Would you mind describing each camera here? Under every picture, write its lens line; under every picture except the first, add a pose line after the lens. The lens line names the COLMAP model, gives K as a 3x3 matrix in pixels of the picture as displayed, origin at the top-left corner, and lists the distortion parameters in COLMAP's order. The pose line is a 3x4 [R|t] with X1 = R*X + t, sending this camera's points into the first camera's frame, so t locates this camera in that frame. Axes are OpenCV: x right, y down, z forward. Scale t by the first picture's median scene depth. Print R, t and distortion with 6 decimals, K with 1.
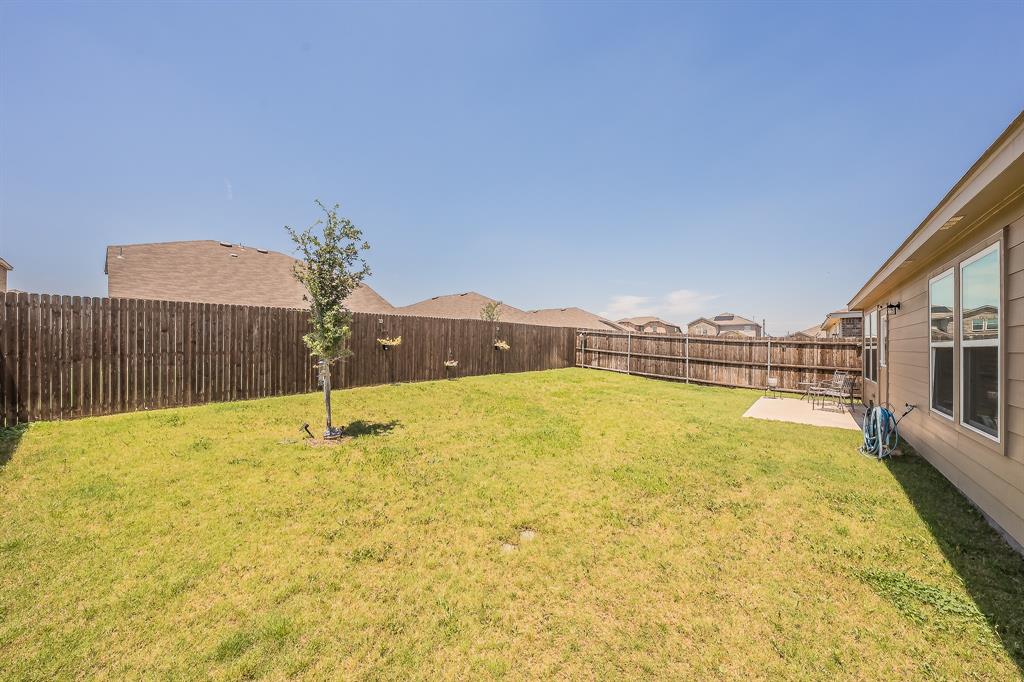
lens RADIAL K [[346.0, 0, 514.2], [0, 346.0, 343.3], [0, 0, 1]] dist [0.000079, 0.000059]
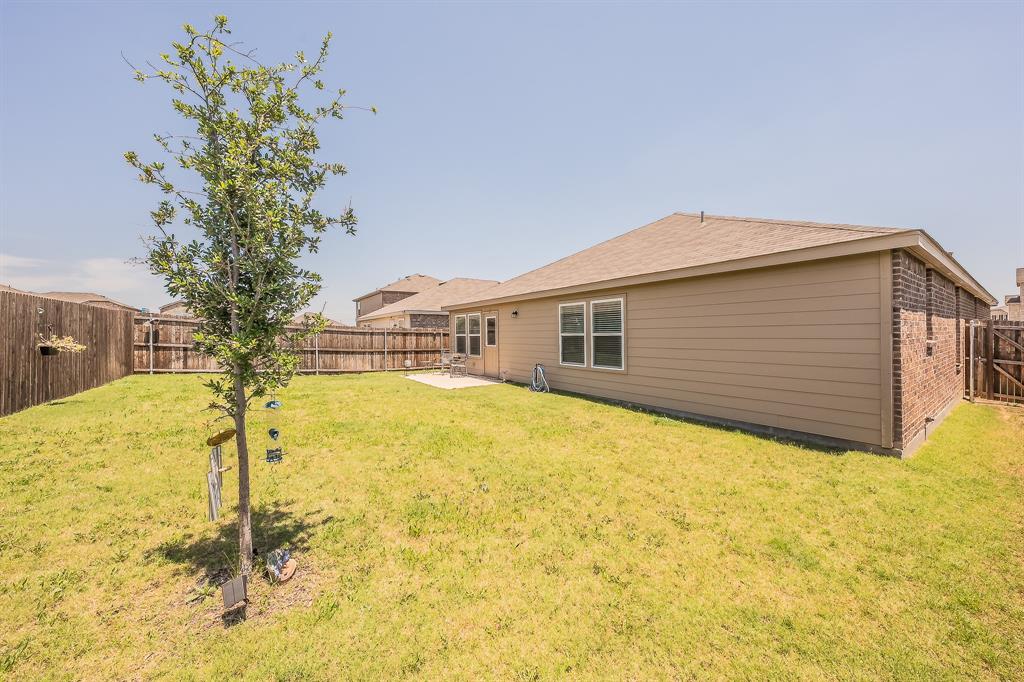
lens RADIAL K [[346.0, 0, 512.8], [0, 346.0, 333.3], [0, 0, 1]] dist [0.000079, 0.000059]
pose [[0.265448, -0.015776, 0.963996, -0.300325], [0.008046, 0.999868, 0.014148, -0.010957], [-0.964092, 0.004001, 0.265540, 0.216132]]
